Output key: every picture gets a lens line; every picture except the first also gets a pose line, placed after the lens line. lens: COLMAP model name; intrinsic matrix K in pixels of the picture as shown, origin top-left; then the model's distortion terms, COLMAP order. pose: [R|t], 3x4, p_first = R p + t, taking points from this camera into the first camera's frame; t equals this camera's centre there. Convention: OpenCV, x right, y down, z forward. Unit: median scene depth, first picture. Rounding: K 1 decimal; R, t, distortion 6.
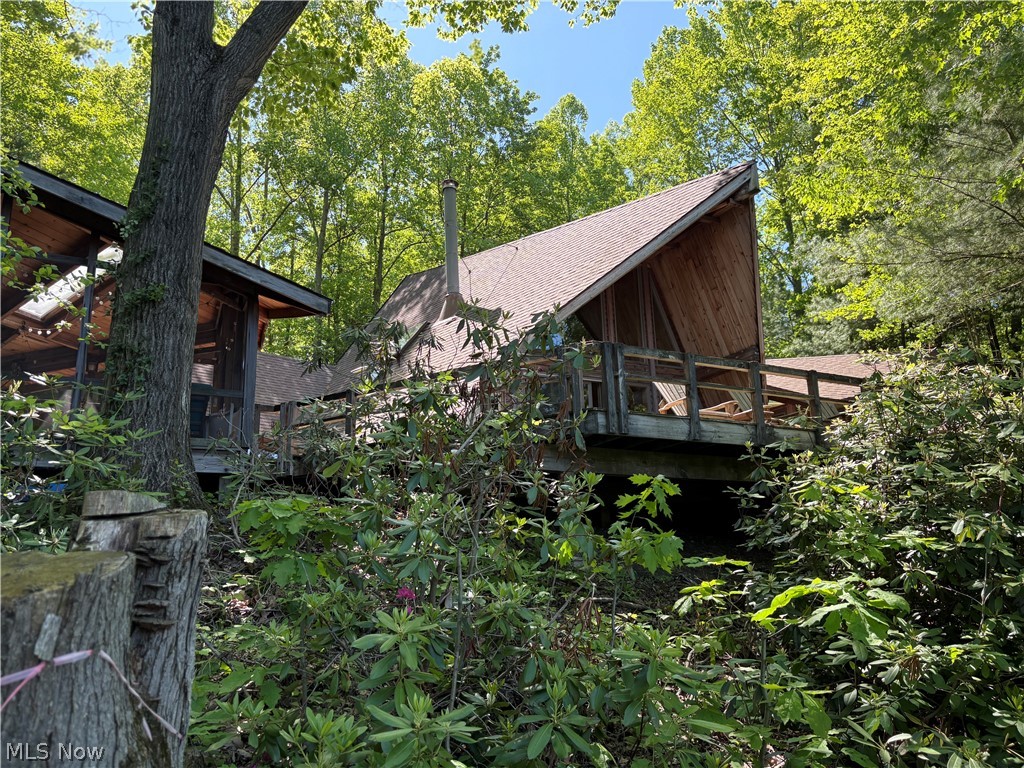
lens RADIAL K [[781.3, 0, 508.4], [0, 781.3, 382.6], [0, 0, 1]] dist [0.051207, -0.058877]
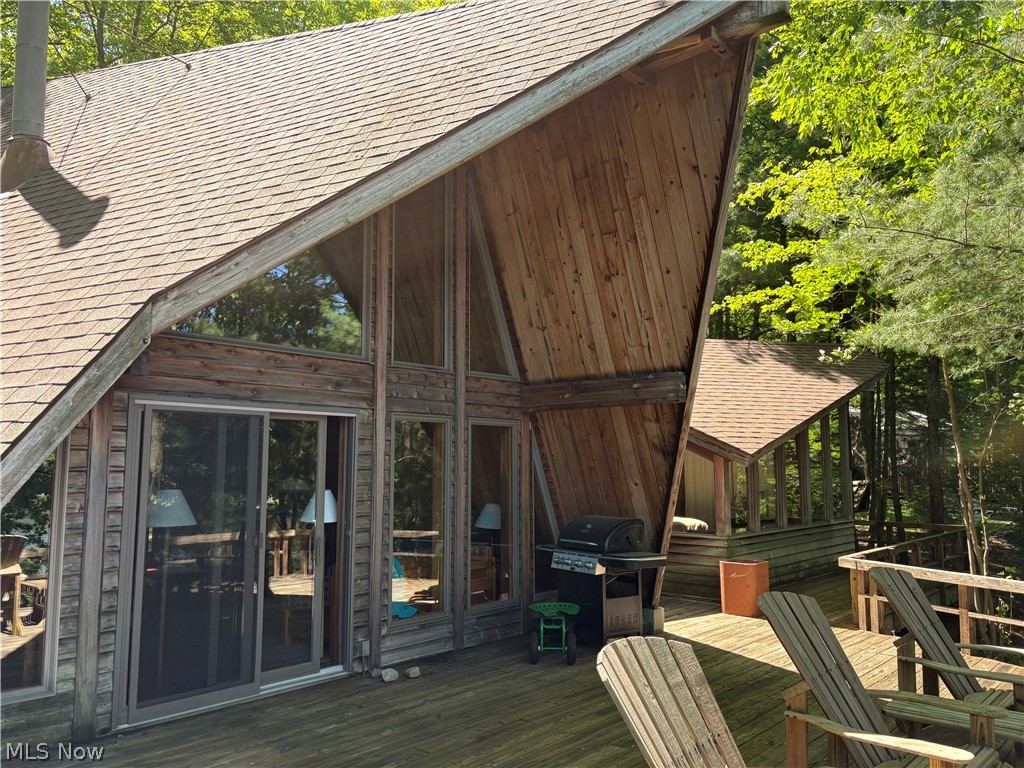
lens RADIAL K [[781.3, 0, 509.9], [0, 781.3, 387.7], [0, 0, 1]] dist [0.051207, -0.058877]
pose [[0.933118, 0.071593, 0.352372, 0.050945], [-0.124233, 0.983819, 0.129097, -0.085833], [-0.337428, -0.164239, 0.926913, 0.597963]]
